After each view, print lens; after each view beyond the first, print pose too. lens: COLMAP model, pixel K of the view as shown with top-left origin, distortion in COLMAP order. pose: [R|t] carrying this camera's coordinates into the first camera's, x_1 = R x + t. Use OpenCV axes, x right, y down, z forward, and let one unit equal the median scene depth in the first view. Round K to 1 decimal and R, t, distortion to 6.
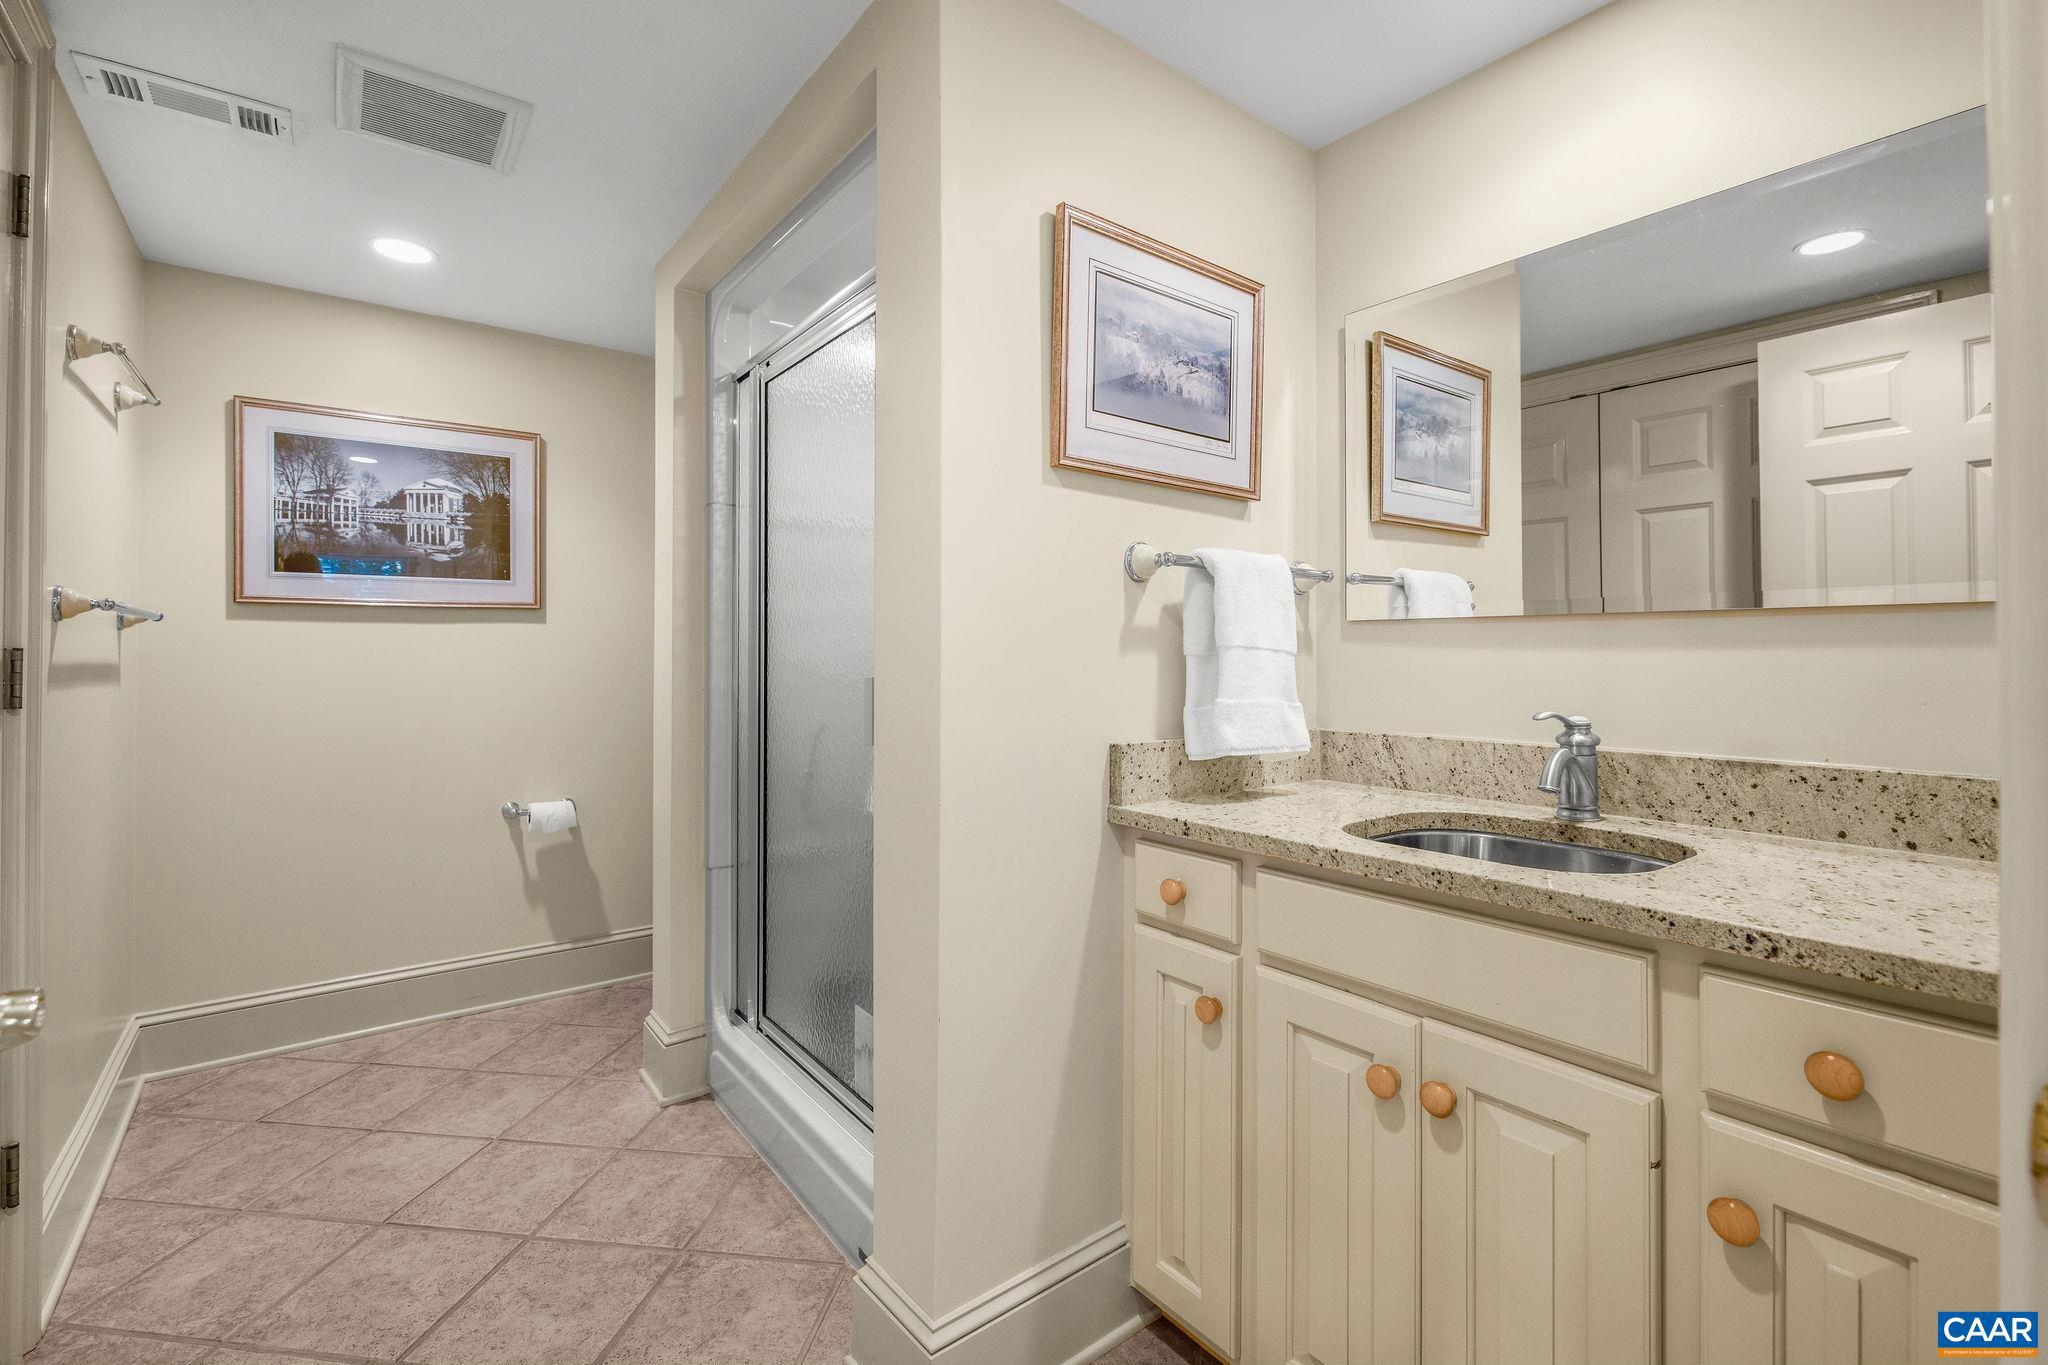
lens RADIAL K [[884.9, 0, 1024.7], [0, 884.9, 659.8], [0, 0, 1]] dist [0.002088, 0.000132]
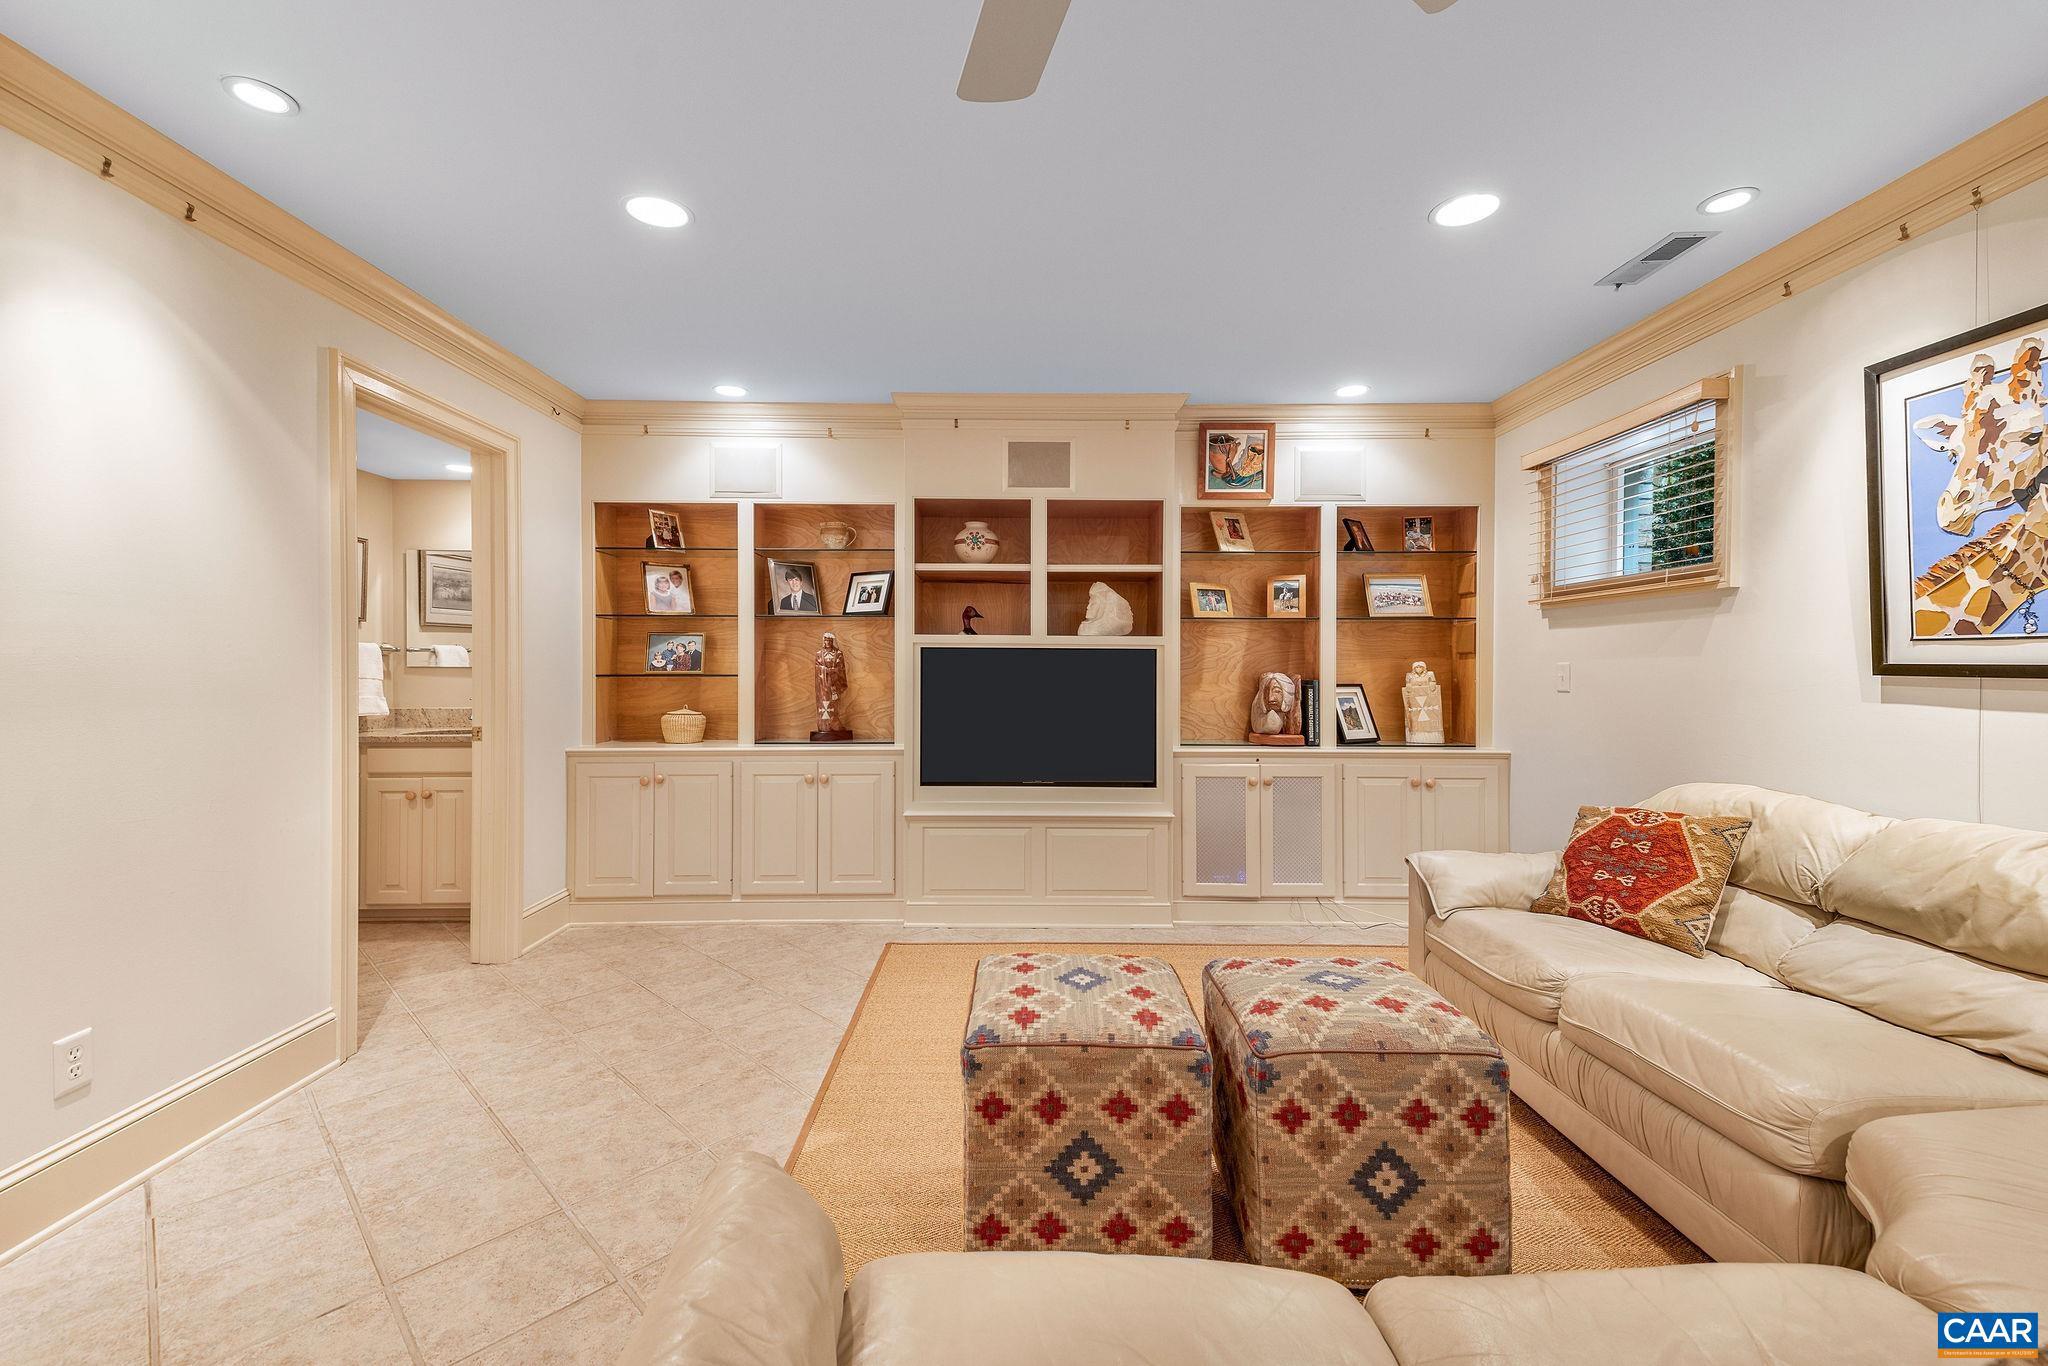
lens RADIAL K [[844.8, 0, 1024.0], [0, 844.8, 683.0], [0, 0, 1]] dist [0.001867, 0.000134]
pose [[0.592736, -0.000777, 0.805397, -0.565365], [0.005690, 0.999979, -0.003223, 0.023289], [-0.805377, 0.006493, 0.592727, -1.941950]]
